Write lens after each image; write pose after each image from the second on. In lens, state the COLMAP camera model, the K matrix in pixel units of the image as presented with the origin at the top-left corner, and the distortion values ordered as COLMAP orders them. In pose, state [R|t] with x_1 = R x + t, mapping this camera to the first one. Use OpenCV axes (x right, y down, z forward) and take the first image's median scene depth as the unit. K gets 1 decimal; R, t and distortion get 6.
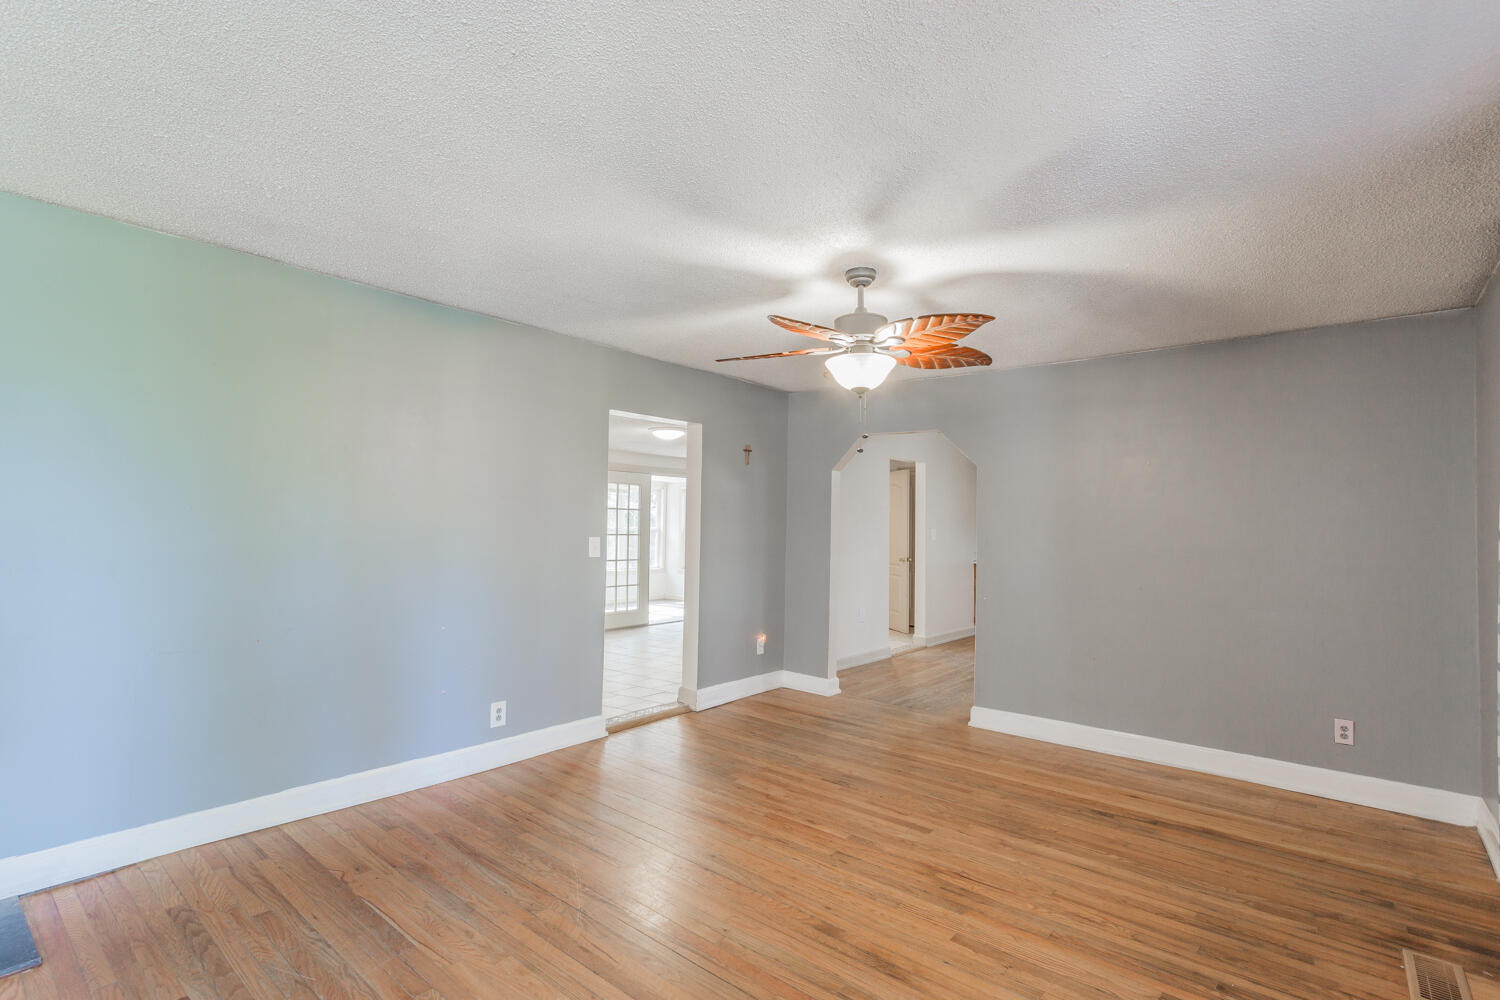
lens RADIAL K [[730.8, 0, 744.3], [0, 730.8, 507.2], [0, 0, 1]] dist [0.002035, 0.001123]
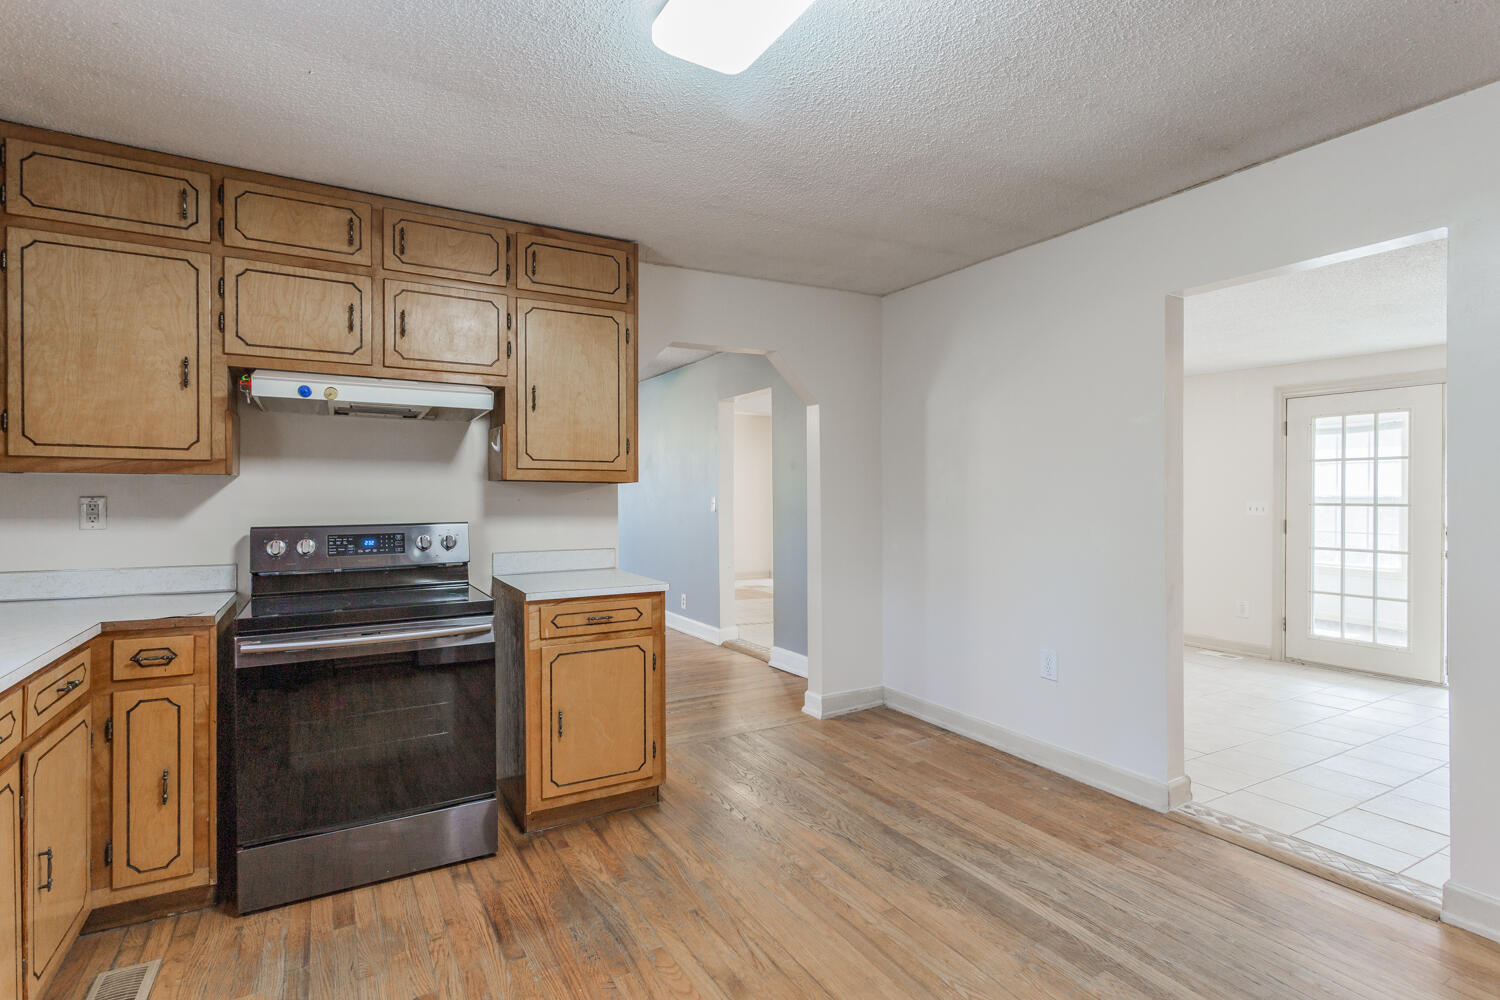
lens RADIAL K [[721.4, 0, 742.9], [0, 721.4, 495.5], [0, 0, 1]] dist [-0.001238, 0.000576]
pose [[-0.353928, -0.010118, -0.935218, 0.516805], [0.017414, 0.999697, -0.017406, 0.032933], [0.935111, -0.022447, -0.353644, 0.759795]]
